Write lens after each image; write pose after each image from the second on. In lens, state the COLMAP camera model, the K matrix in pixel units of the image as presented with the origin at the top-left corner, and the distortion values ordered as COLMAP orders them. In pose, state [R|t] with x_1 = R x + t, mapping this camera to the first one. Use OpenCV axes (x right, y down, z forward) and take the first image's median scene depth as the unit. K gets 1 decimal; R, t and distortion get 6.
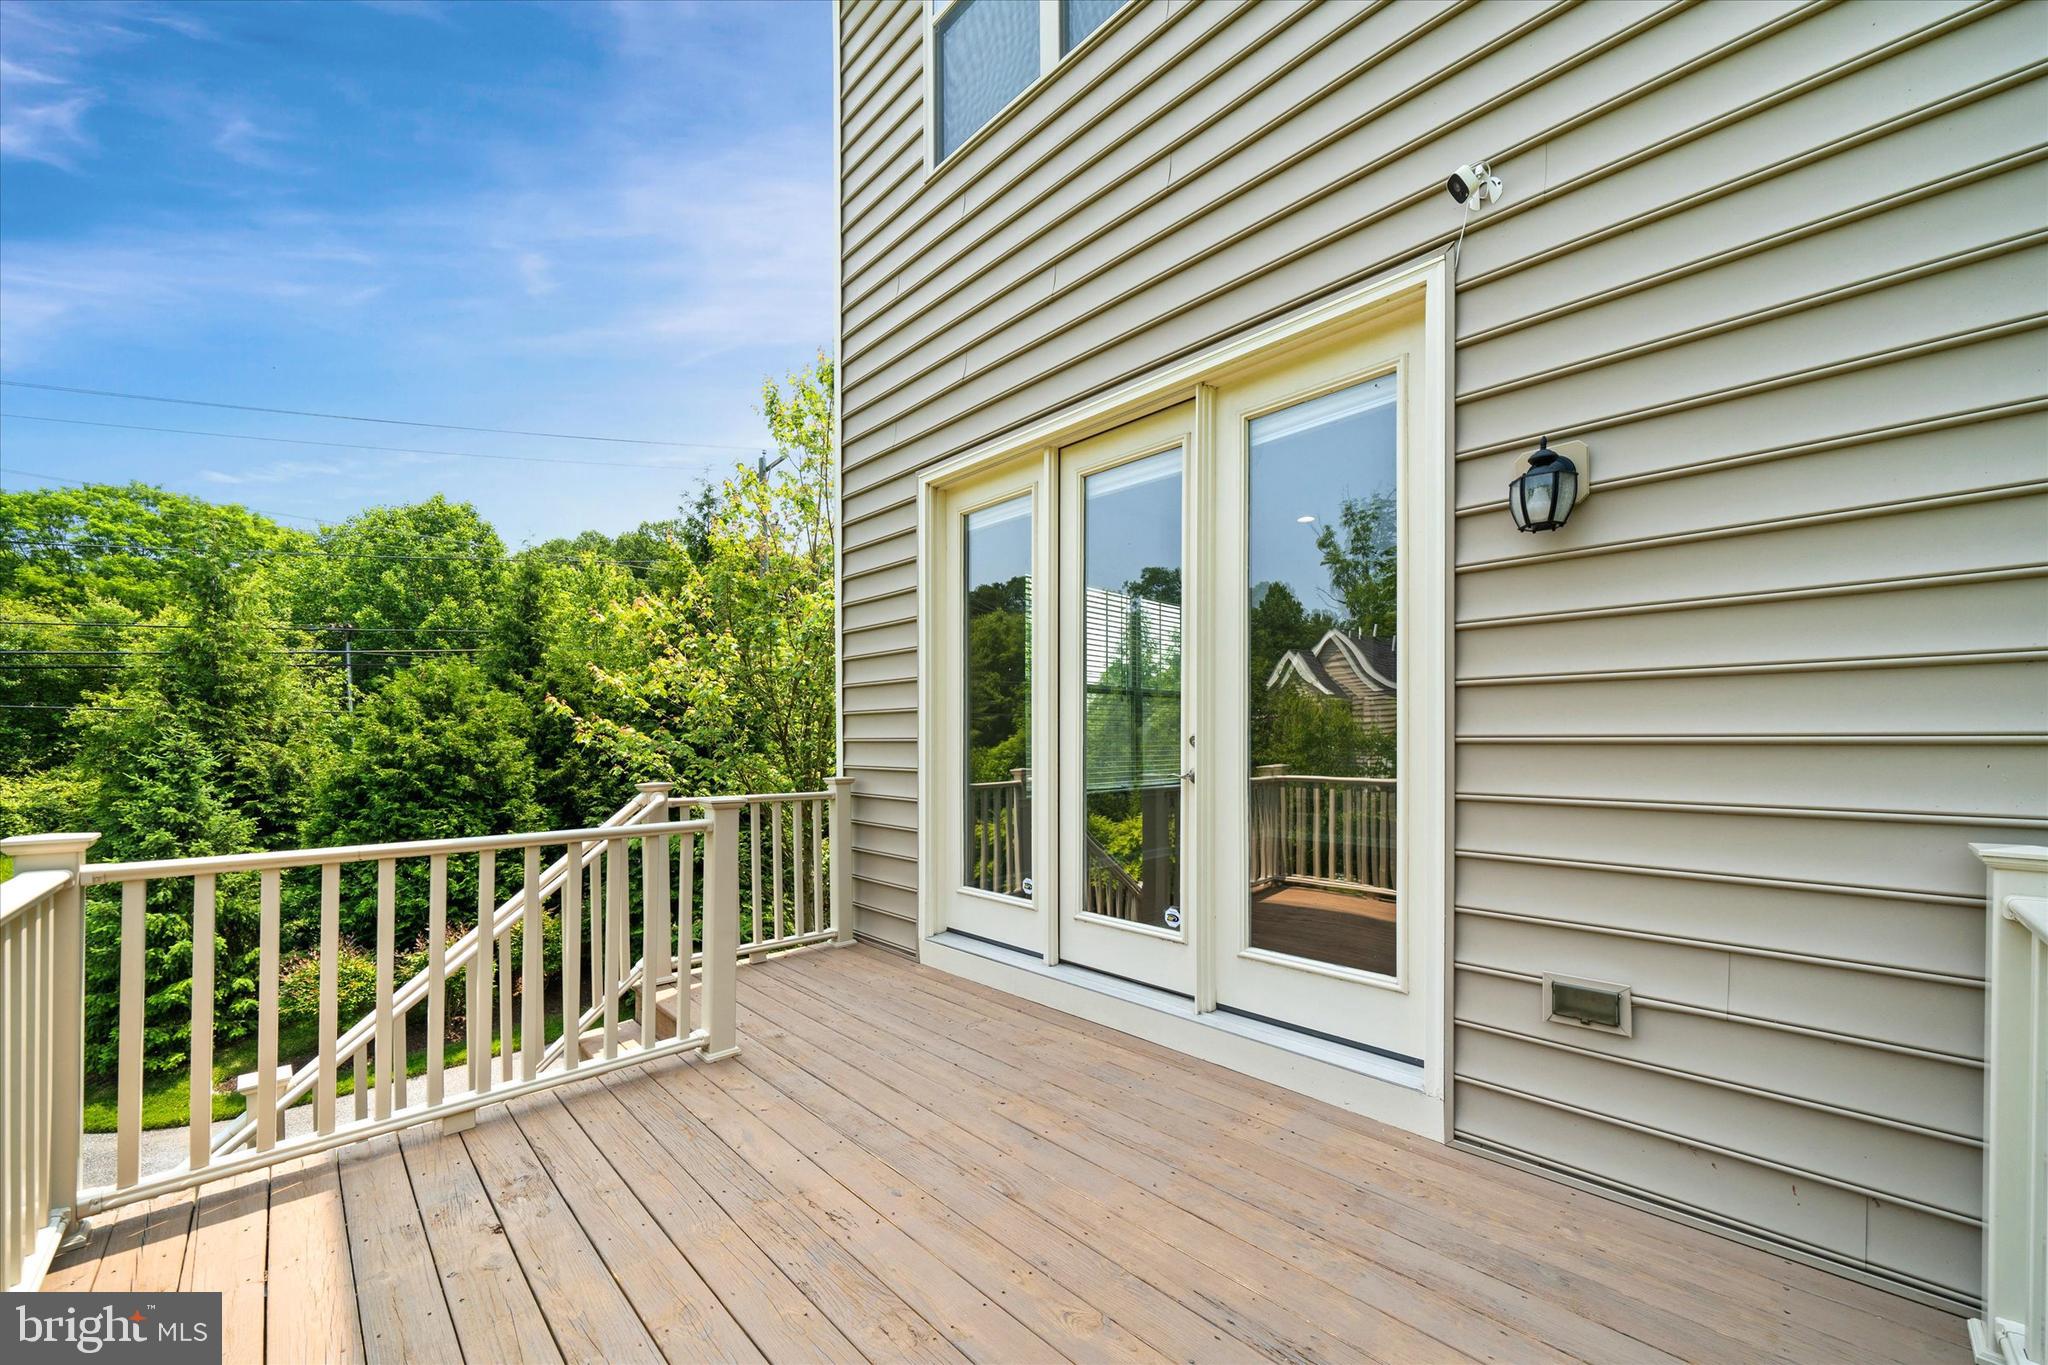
lens RADIAL K [[756.1, 0, 1013.0], [0, 756.1, 736.7], [0, 0, 1]] dist [-0.001030, -0.000221]
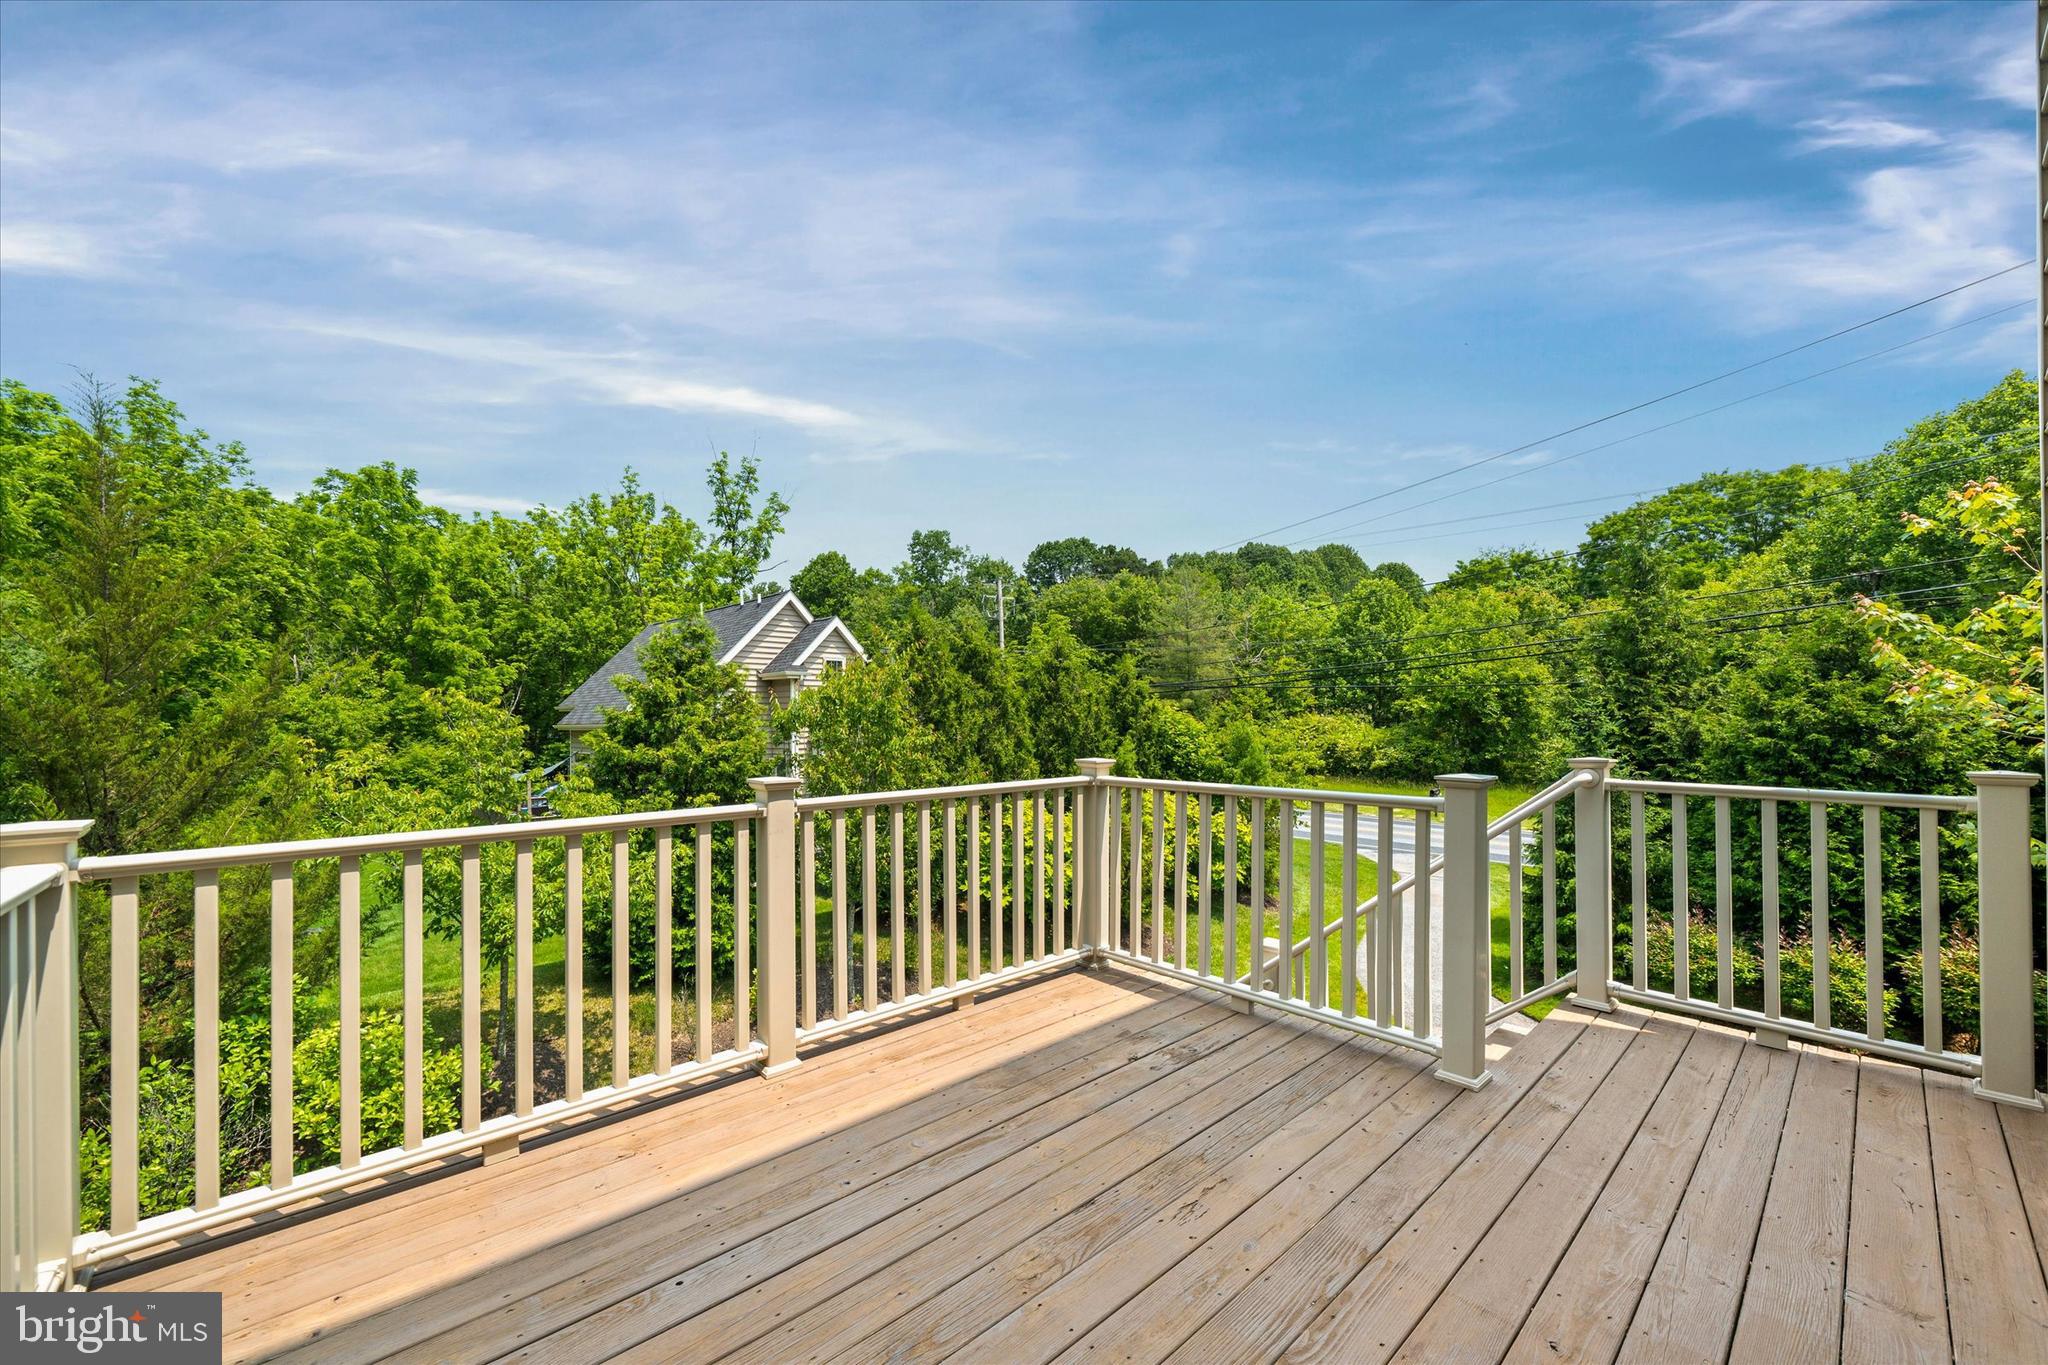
lens RADIAL K [[793.0, 0, 1023.0], [0, 793.0, 709.4], [0, 0, 1]] dist [-0.002521, -0.000364]
pose [[-0.030088, -0.005458, -0.999532, 0.135005], [0.014722, 0.999874, -0.005903, 0.001750], [0.999439, -0.014893, -0.030004, 0.144659]]
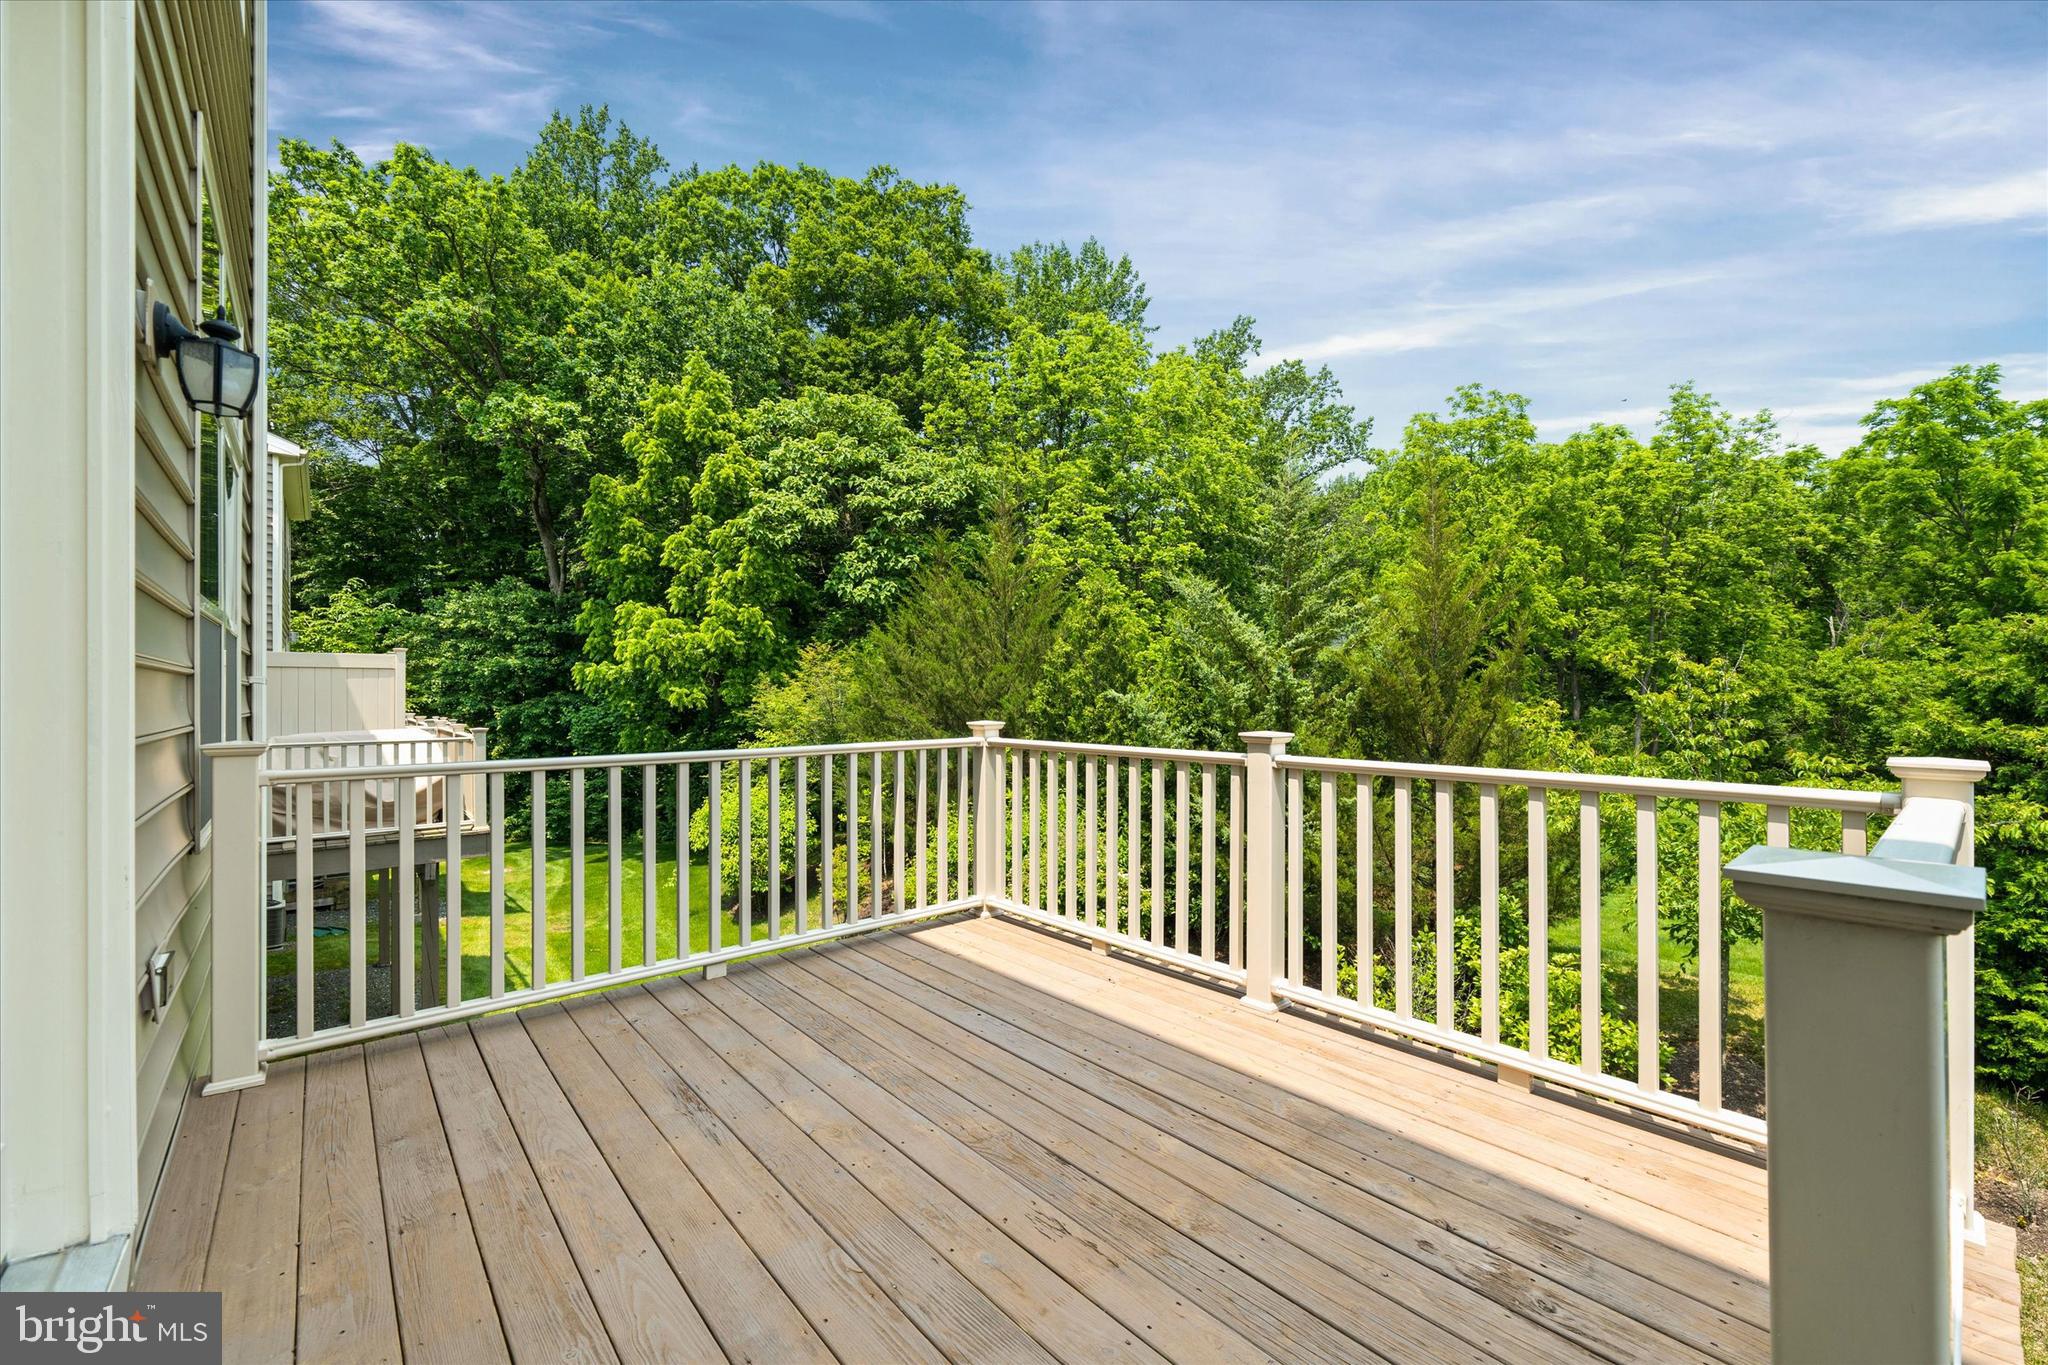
lens RADIAL K [[837.9, 0, 1024.0], [0, 837.9, 682.5], [0, 0, 1]] dist [0.000041, -0.000104]
pose [[-0.997597, 0.006716, 0.068958, -0.047121], [0.005378, 0.999794, -0.019582, 0.008939], [-0.069075, -0.019164, -0.997427, 0.339097]]
